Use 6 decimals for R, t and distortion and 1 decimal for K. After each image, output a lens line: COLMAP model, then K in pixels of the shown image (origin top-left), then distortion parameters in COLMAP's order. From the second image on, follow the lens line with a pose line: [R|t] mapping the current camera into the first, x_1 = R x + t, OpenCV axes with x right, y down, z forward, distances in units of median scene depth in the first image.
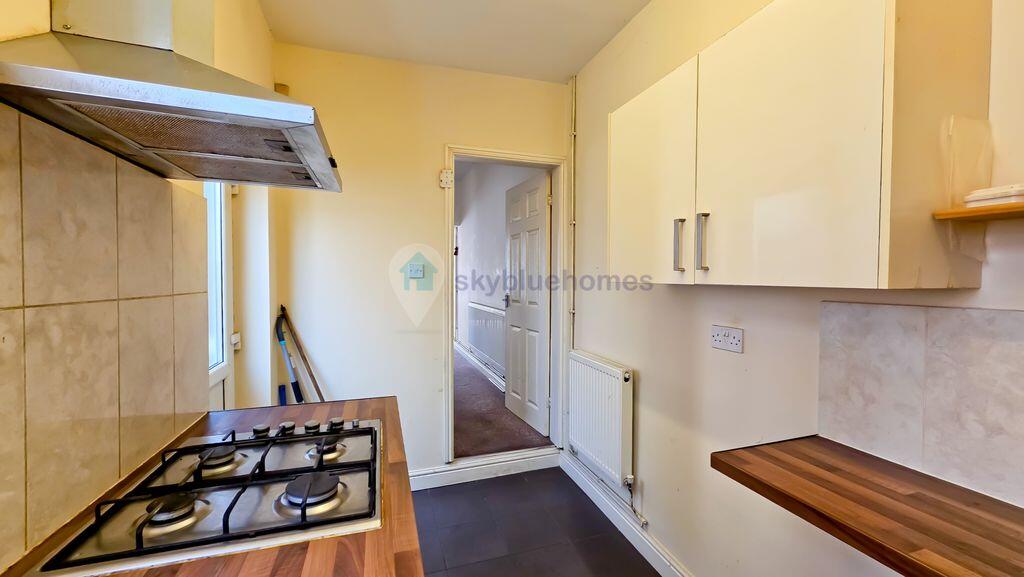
lens RADIAL K [[416.5, 0, 509.8], [0, 416.5, 286.3], [0, 0, 1]] dist [-0.000864, 0.000039]
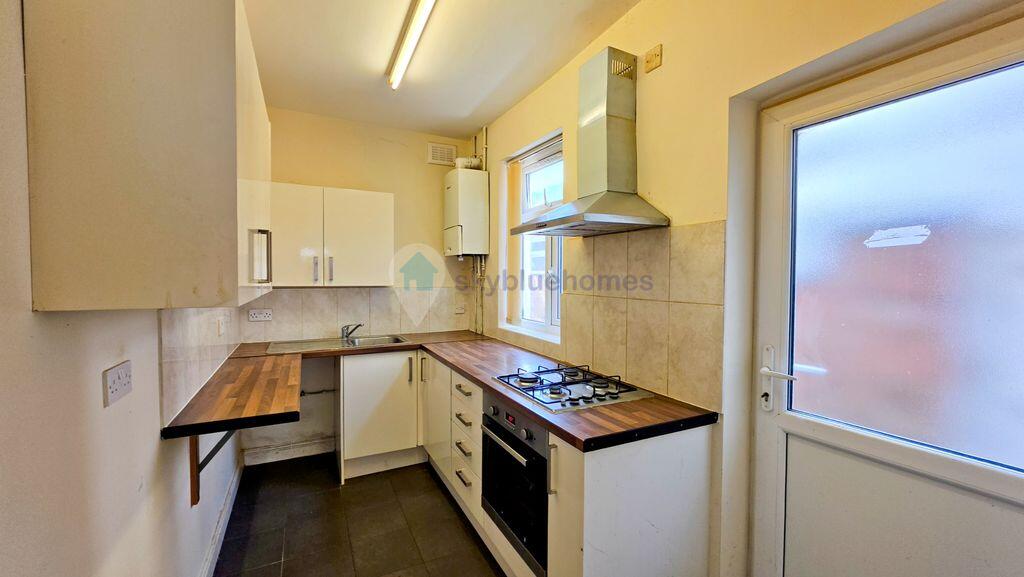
lens RADIAL K [[416.5, 0, 509.8], [0, 416.5, 286.3], [0, 0, 1]] dist [-0.000864, 0.000039]
pose [[-0.988154, -0.011600, -0.153027, -0.007868], [-0.018434, 0.998891, 0.043316, -0.123942], [0.152355, 0.045624, -0.987272, 3.346645]]
